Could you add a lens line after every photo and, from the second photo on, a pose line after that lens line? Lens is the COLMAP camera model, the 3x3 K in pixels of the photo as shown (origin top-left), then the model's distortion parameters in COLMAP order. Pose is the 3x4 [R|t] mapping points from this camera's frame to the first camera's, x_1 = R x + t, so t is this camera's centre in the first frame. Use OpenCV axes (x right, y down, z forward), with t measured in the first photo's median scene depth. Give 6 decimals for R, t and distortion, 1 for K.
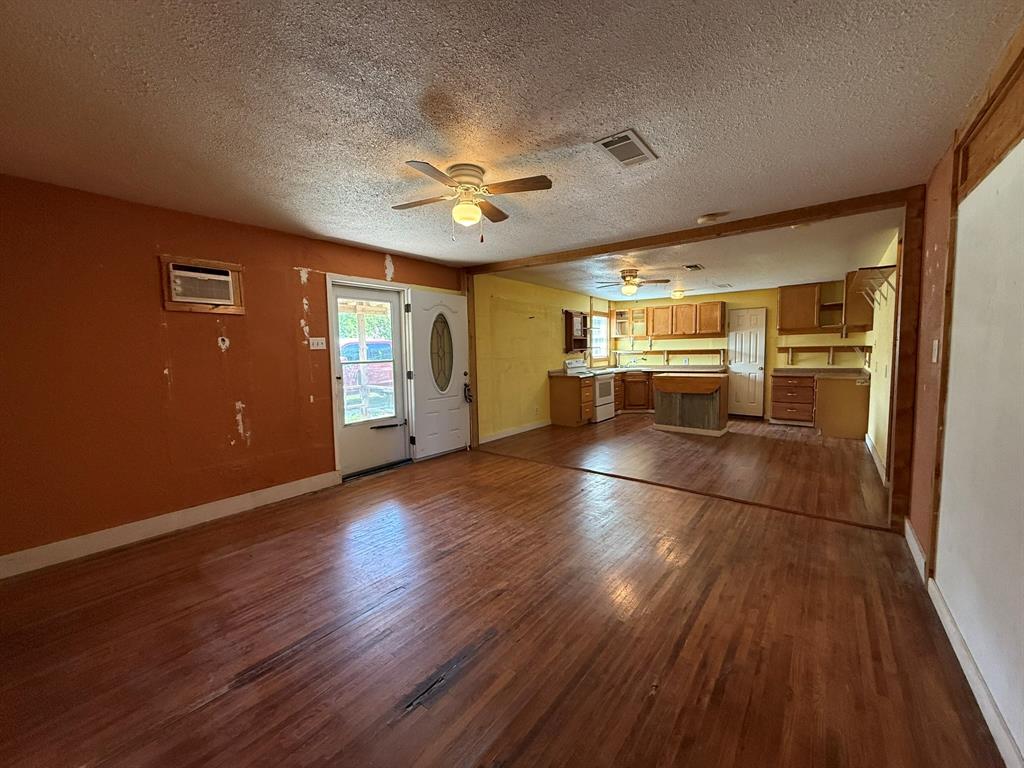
lens RADIAL K [[406.8, 0, 509.7], [0, 406.8, 384.4], [0, 0, 1]] dist [-0.000300, -0.000099]
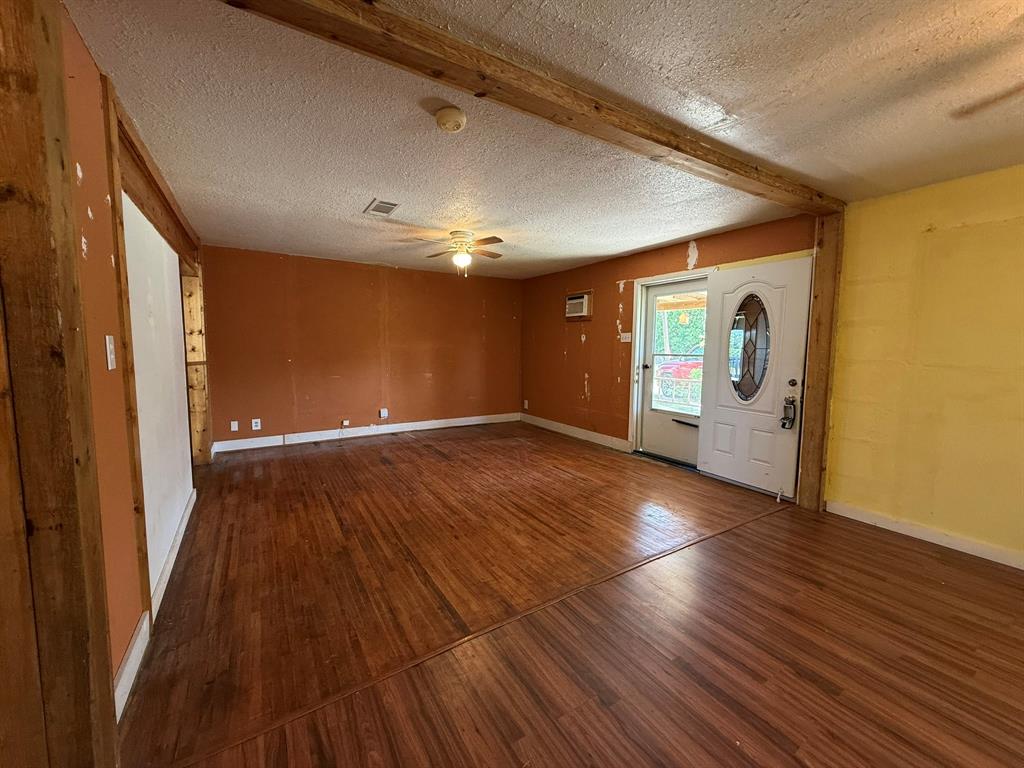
lens RADIAL K [[406.8, 0, 508.4], [0, 406.8, 383.6], [0, 0, 1]] dist [-0.000300, -0.000099]
pose [[-0.348866, 0.103063, -0.931488, 0.603957], [-0.080530, 0.986962, 0.139362, -0.073969], [0.933706, 0.123632, -0.336018, 0.770496]]
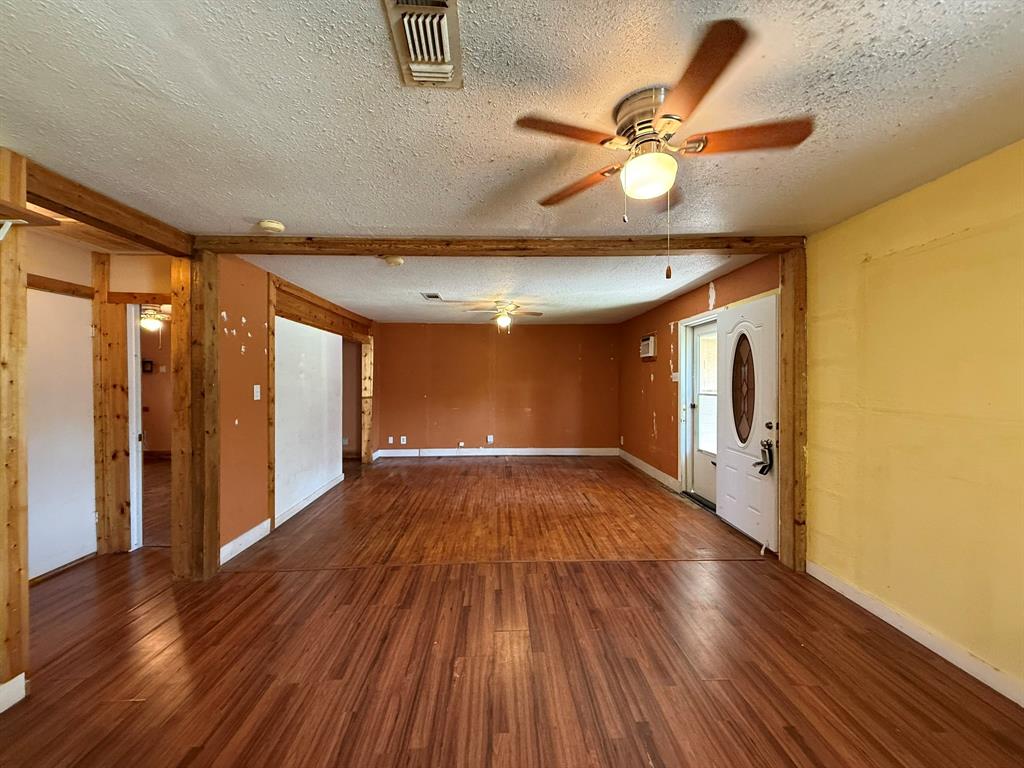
lens RADIAL K [[406.8, 0, 508.5], [0, 406.8, 383.5], [0, 0, 1]] dist [-0.000300, -0.000099]
pose [[-0.770161, 0.022367, -0.637457, 0.537916], [-0.038961, 0.995869, 0.082015, -0.115951], [0.636659, 0.088000, -0.766108, 1.159023]]
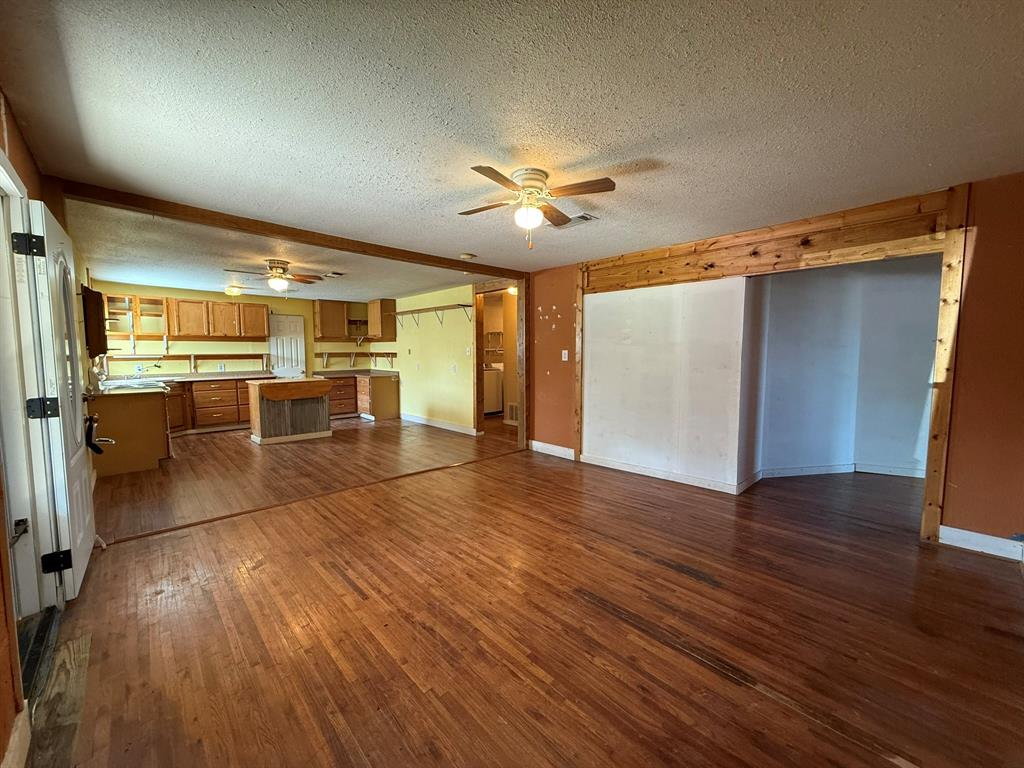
lens RADIAL K [[406.8, 0, 509.8], [0, 406.8, 383.9], [0, 0, 1]] dist [-0.000300, -0.000099]
pose [[0.152715, -0.062036, 0.986321, -0.493665], [0.079310, 0.995578, 0.050339, -0.025885], [-0.985083, 0.070538, 0.156960, 0.397043]]
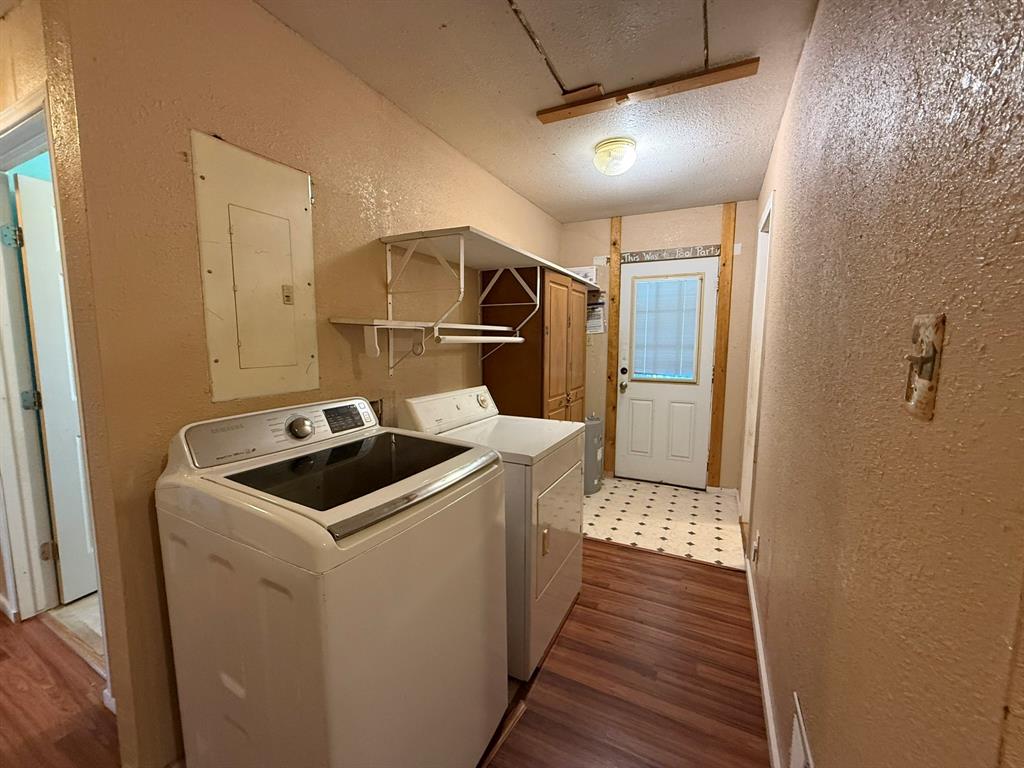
lens RADIAL K [[406.8, 0, 511.8], [0, 406.8, 381.0], [0, 0, 1]] dist [-0.000300, -0.000099]
pose [[-0.196695, -0.082498, 0.976988, 0.814098], [0.087680, 0.990981, 0.101332, -0.070310], [-0.976536, 0.105594, -0.187688, 0.705074]]
